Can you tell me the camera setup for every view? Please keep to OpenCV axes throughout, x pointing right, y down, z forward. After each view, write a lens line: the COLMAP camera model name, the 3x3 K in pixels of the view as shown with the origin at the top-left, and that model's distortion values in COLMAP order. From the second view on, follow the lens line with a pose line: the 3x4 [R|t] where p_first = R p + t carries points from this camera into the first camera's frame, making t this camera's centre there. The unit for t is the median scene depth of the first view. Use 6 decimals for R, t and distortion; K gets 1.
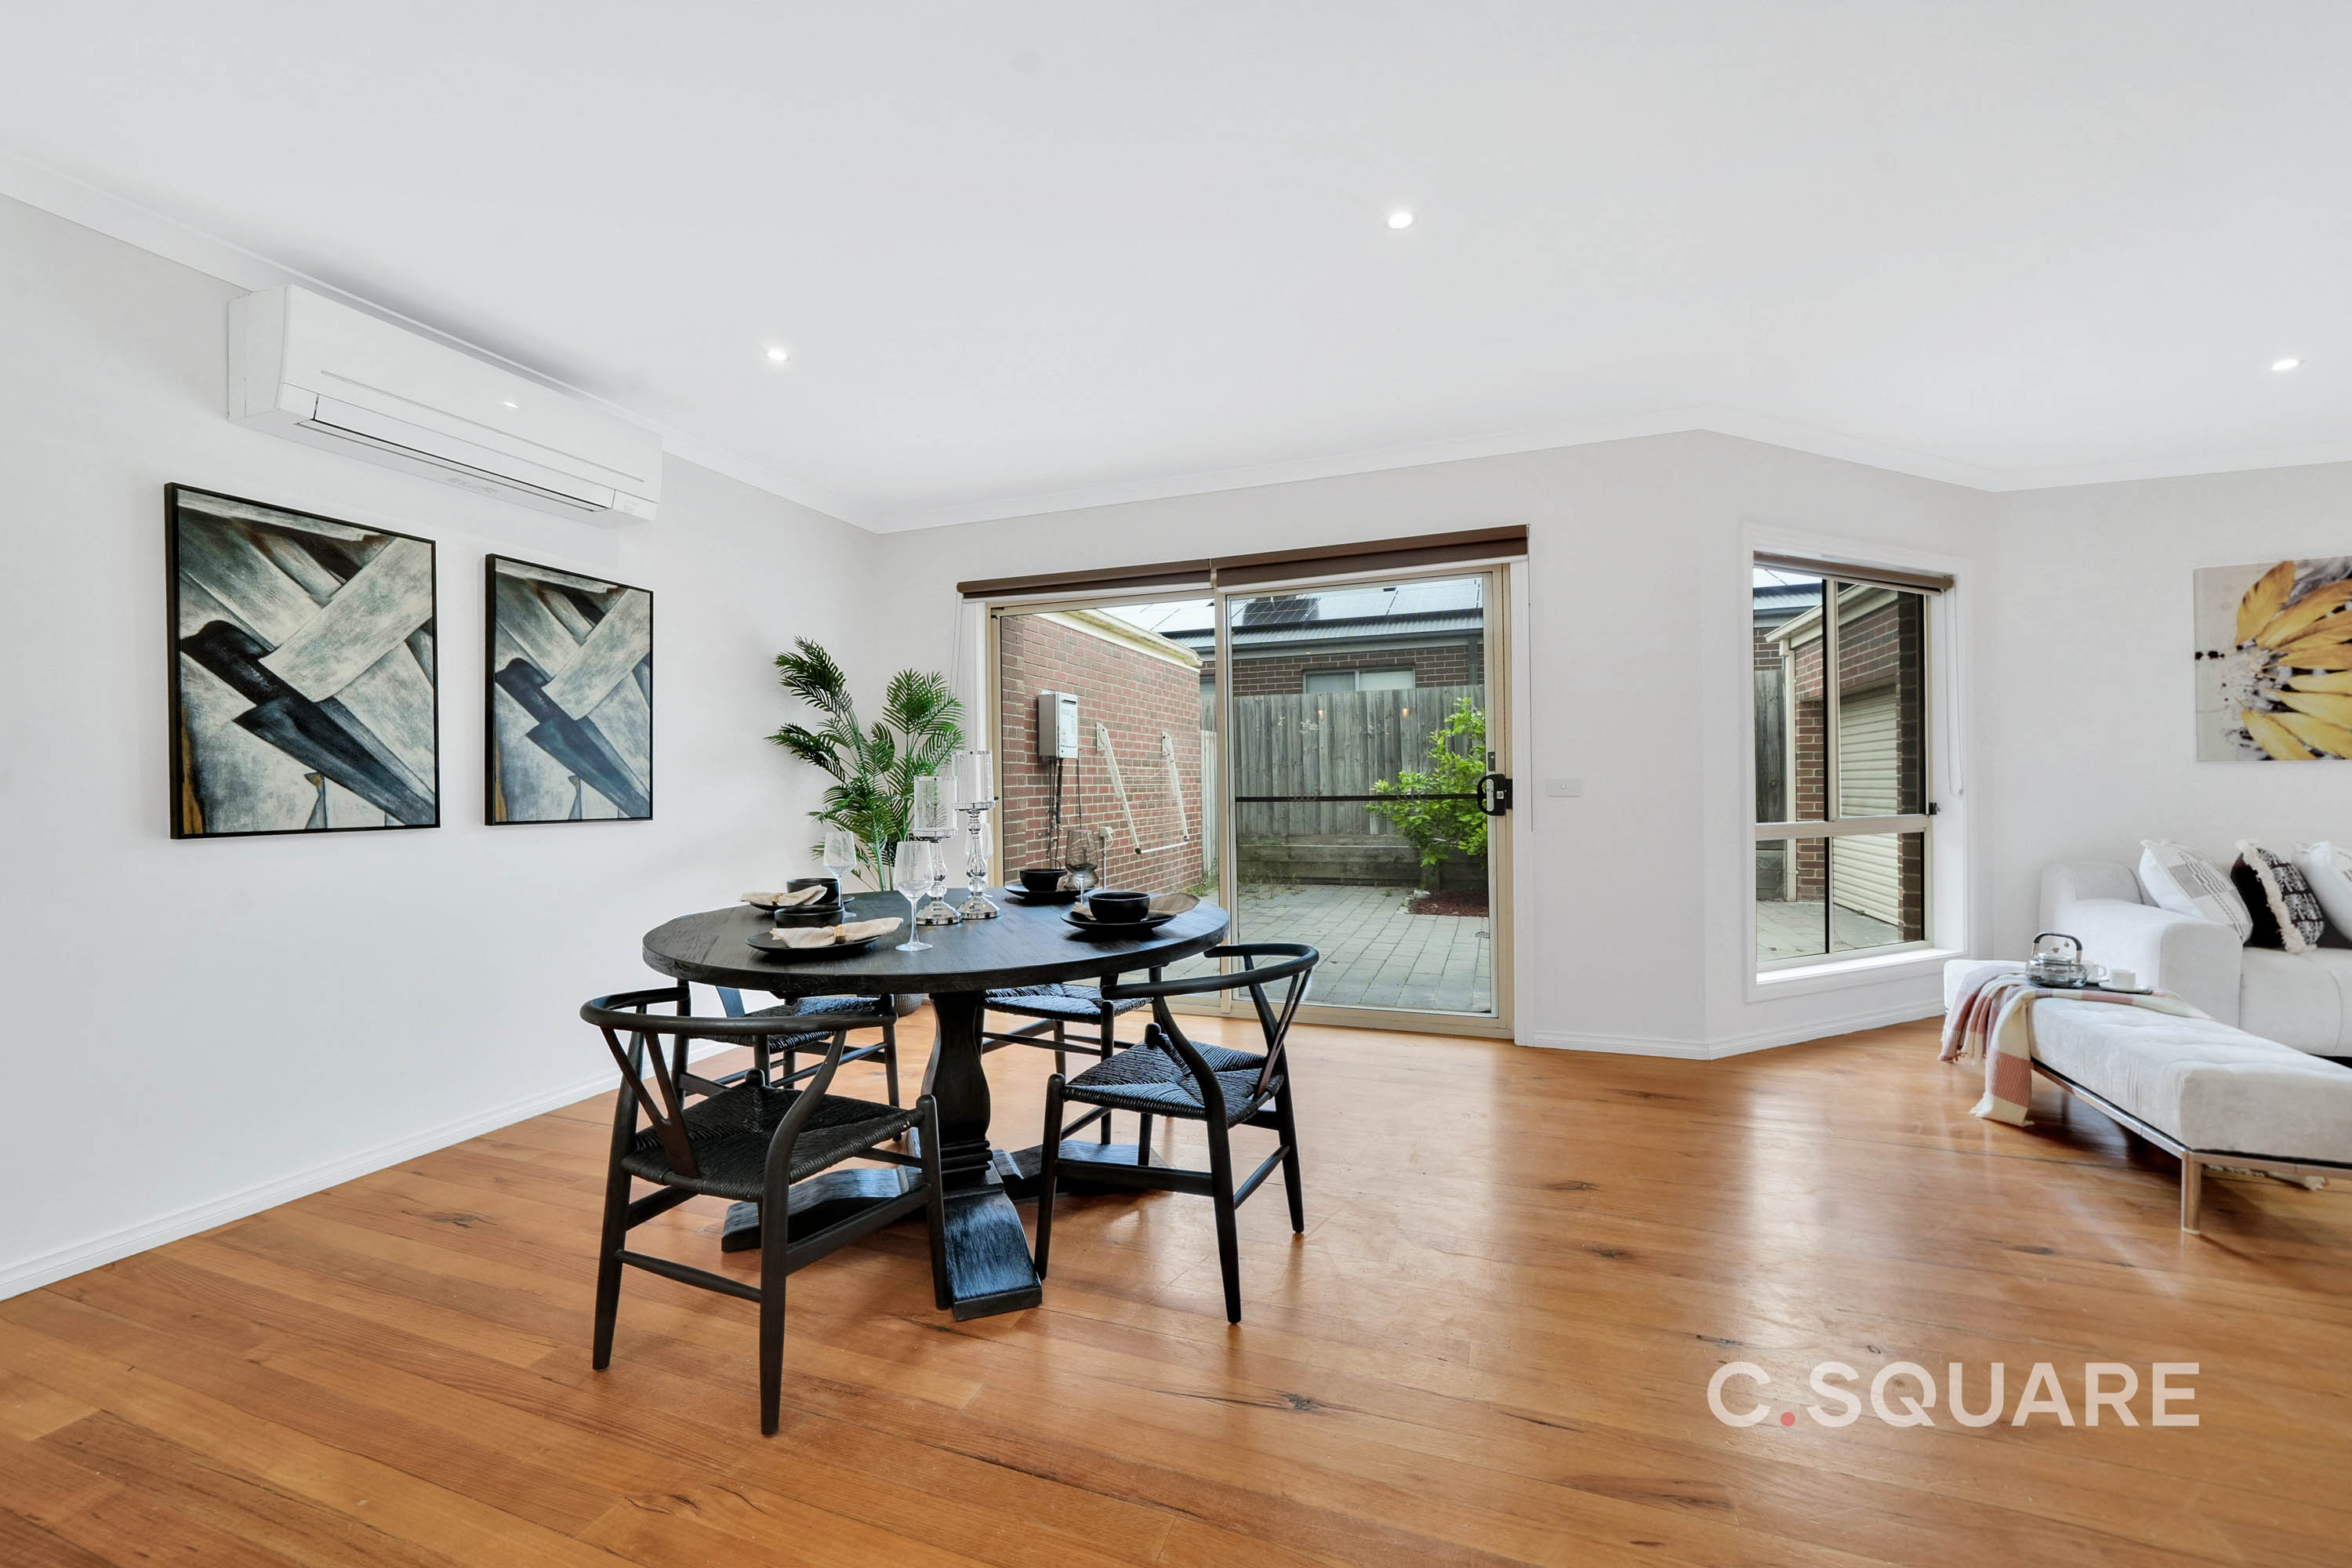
lens RADIAL K [[898.9, 0, 1148.4], [0, 898.9, 787.1], [0, 0, 1]] dist [0.001082, 0.000475]
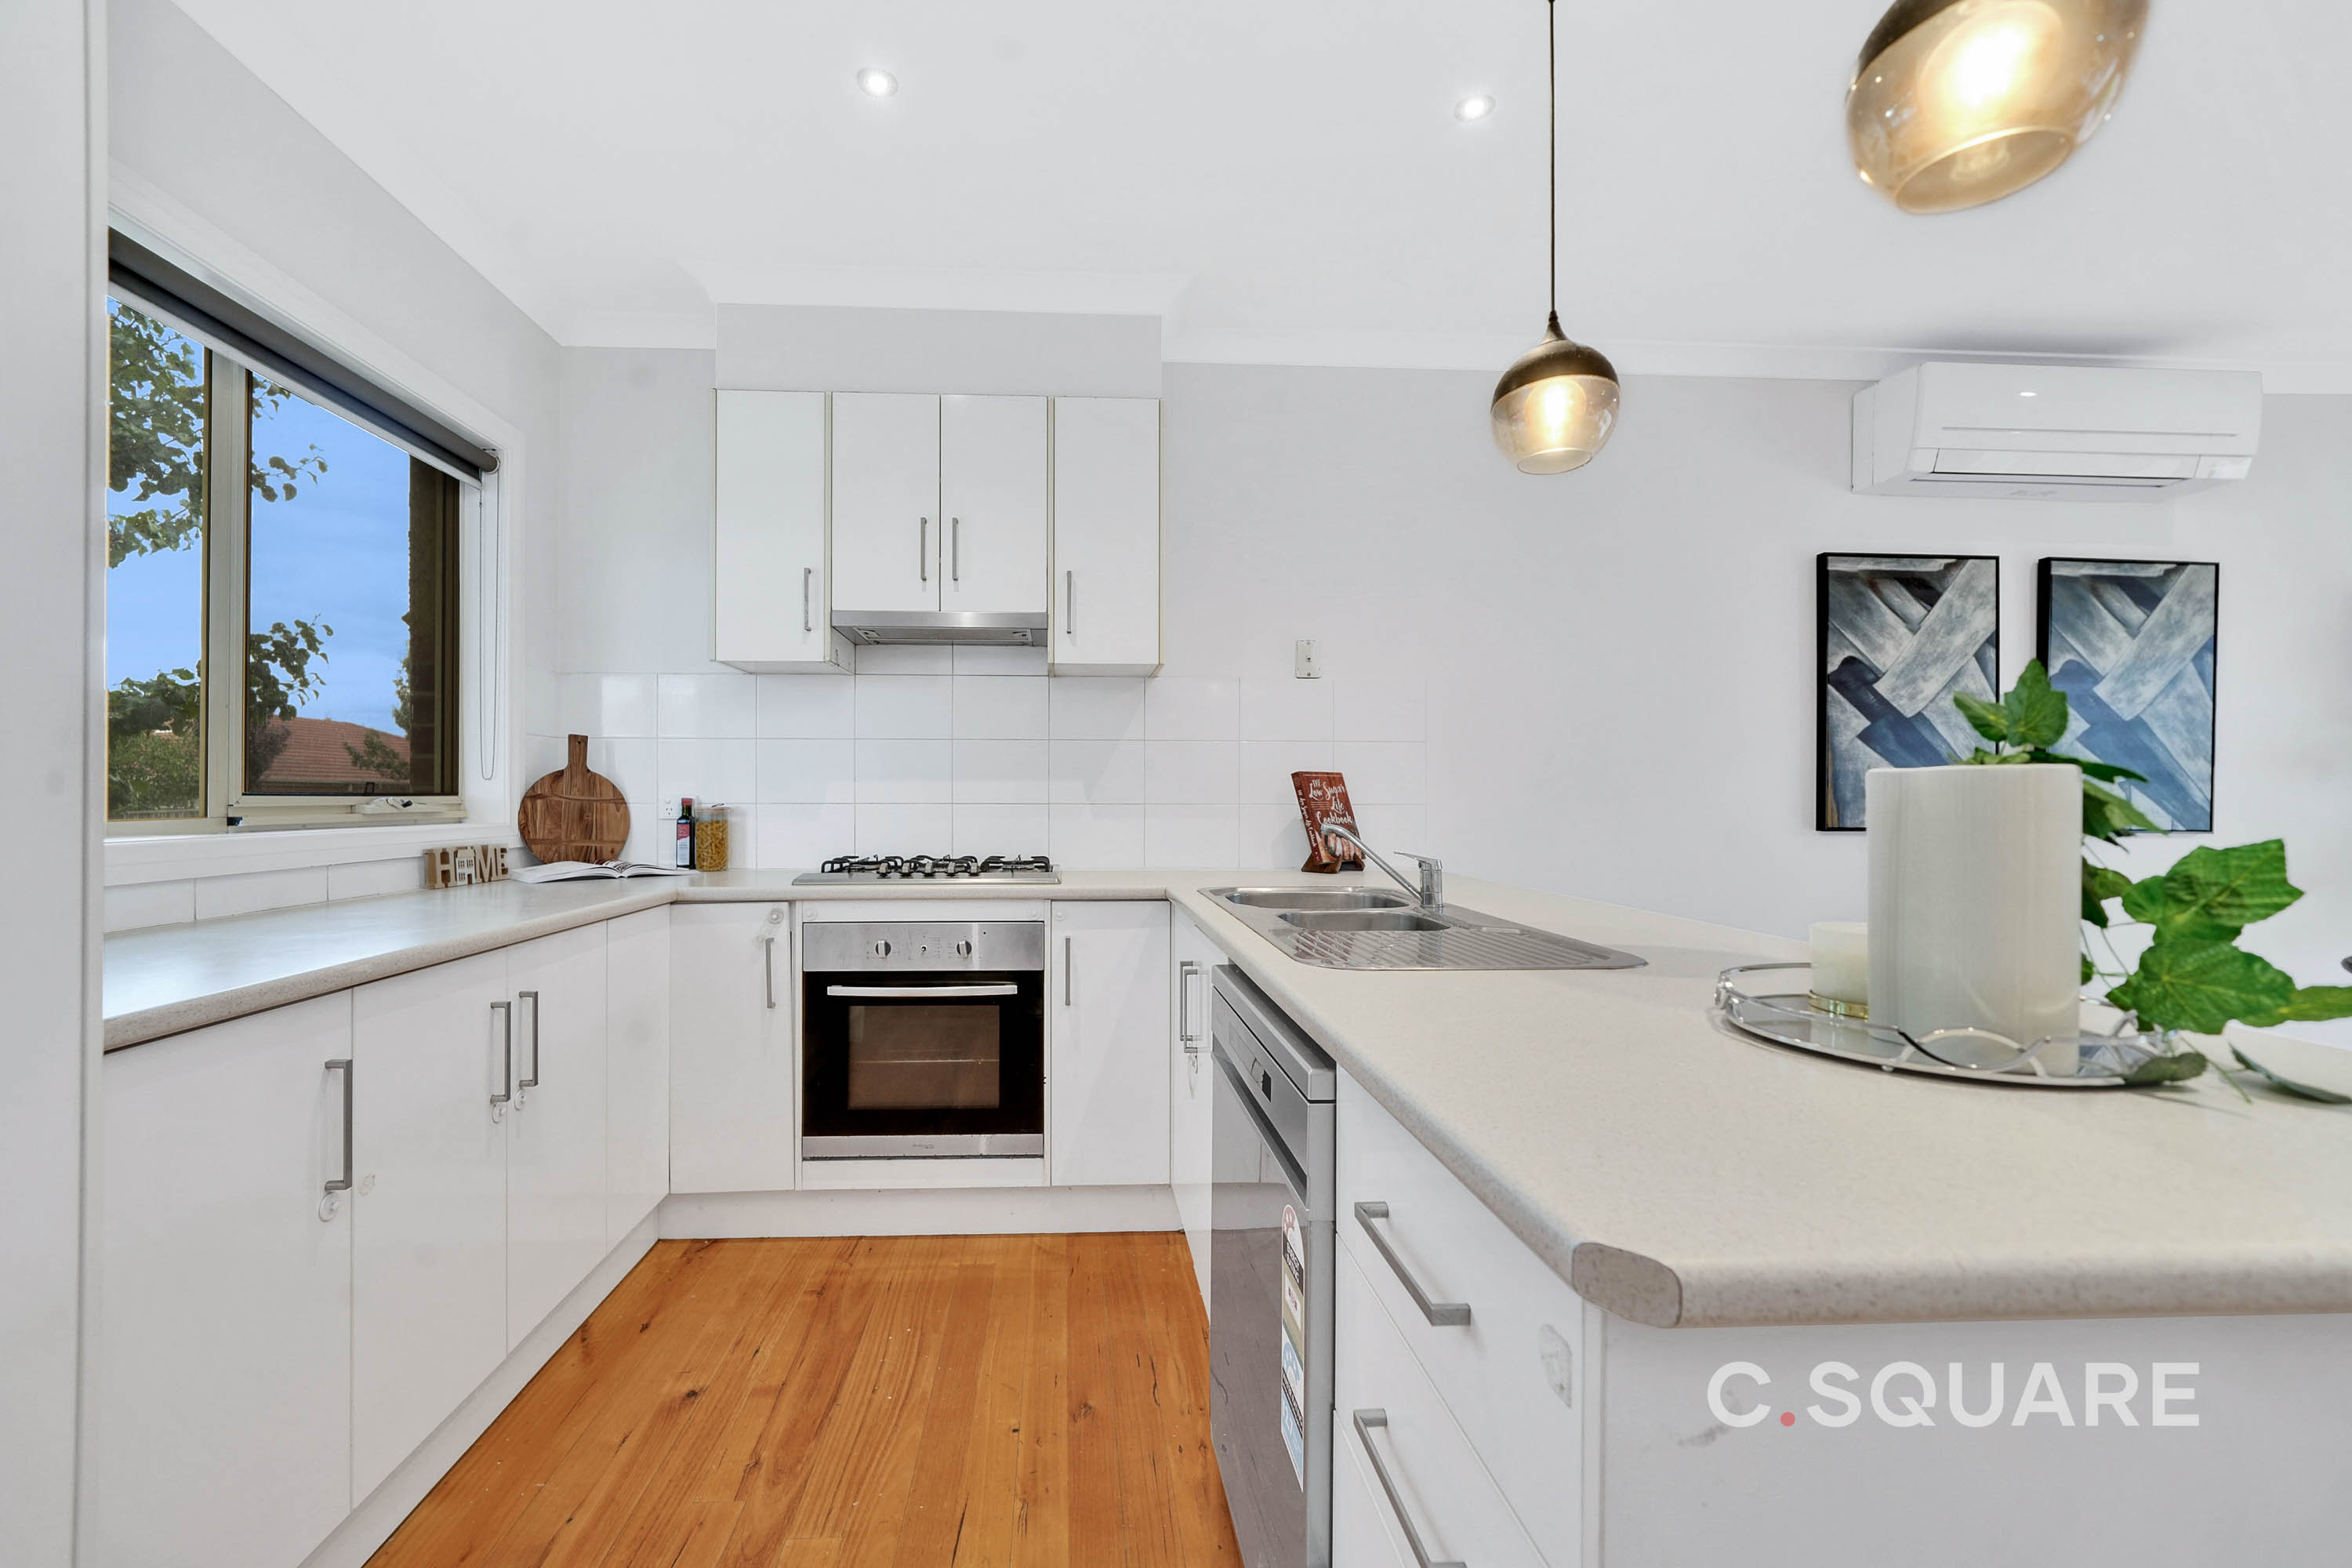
lens RADIAL K [[1015.6, 0, 1168.5], [0, 1015.6, 788.6], [0, 0, 1]] dist [0.010051, -0.000035]
pose [[0.447822, 0.009898, -0.894068, -0.137800], [-0.011961, 0.999916, 0.005078, 0.000741], [0.894043, 0.008420, 0.447902, -0.327024]]
